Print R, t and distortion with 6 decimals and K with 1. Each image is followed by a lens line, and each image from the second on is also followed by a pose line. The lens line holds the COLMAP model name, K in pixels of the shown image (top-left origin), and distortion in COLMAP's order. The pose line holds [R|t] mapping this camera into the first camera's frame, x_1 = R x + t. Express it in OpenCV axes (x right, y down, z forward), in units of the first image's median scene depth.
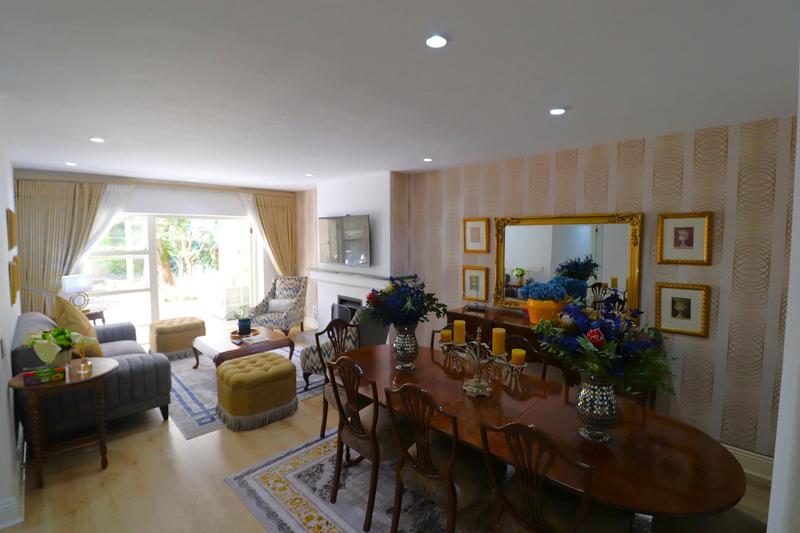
lens RADIAL K [[376.4, 0, 401.5], [0, 376.4, 255.5], [0, 0, 1]] dist [0.001966, -0.013154]
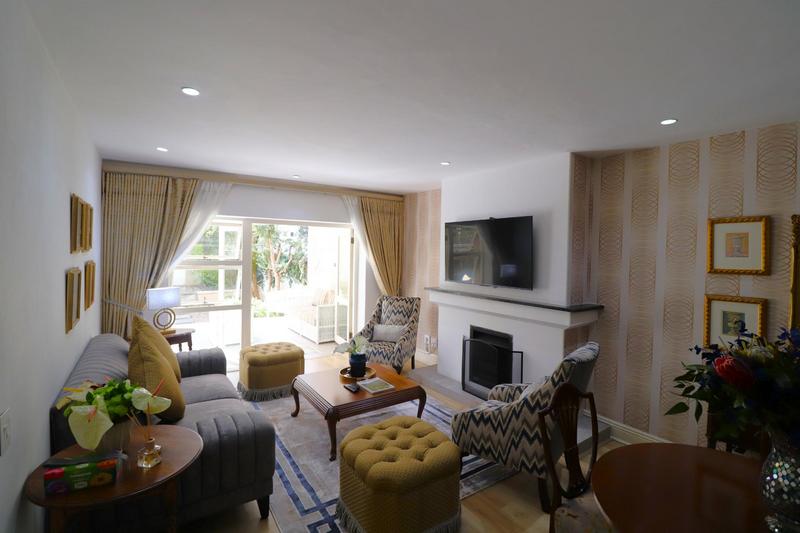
lens RADIAL K [[376.4, 0, 401.5], [0, 376.4, 255.5], [0, 0, 1]] dist [0.001966, -0.013154]
pose [[0.984413, 0.018955, -0.174849, -0.195258], [-0.027181, 0.998627, -0.044774, 0.003707], [0.173761, 0.048828, 0.983577, 0.255752]]
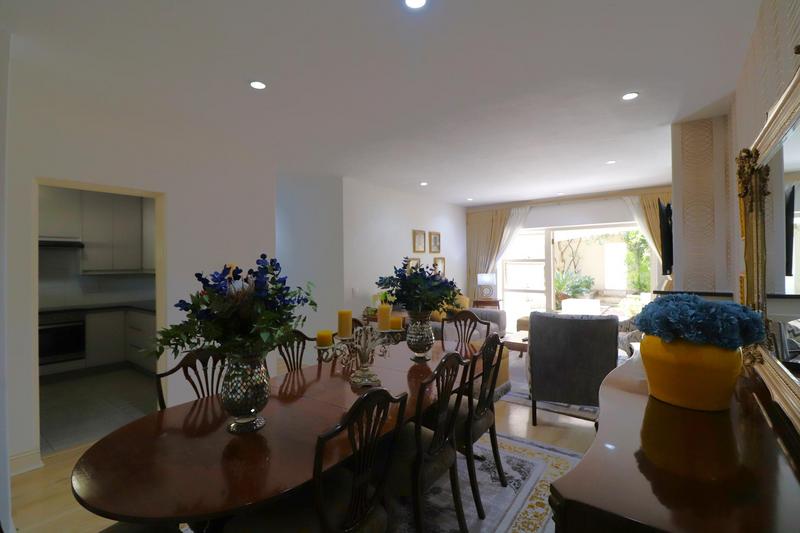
lens RADIAL K [[376.4, 0, 401.5], [0, 376.4, 255.5], [0, 0, 1]] dist [0.001966, -0.013154]
pose [[0.141140, -0.018808, -0.989811, 0.521946], [-0.044128, 0.998706, -0.025269, 0.032943], [0.989006, 0.047245, 0.140128, 0.428230]]
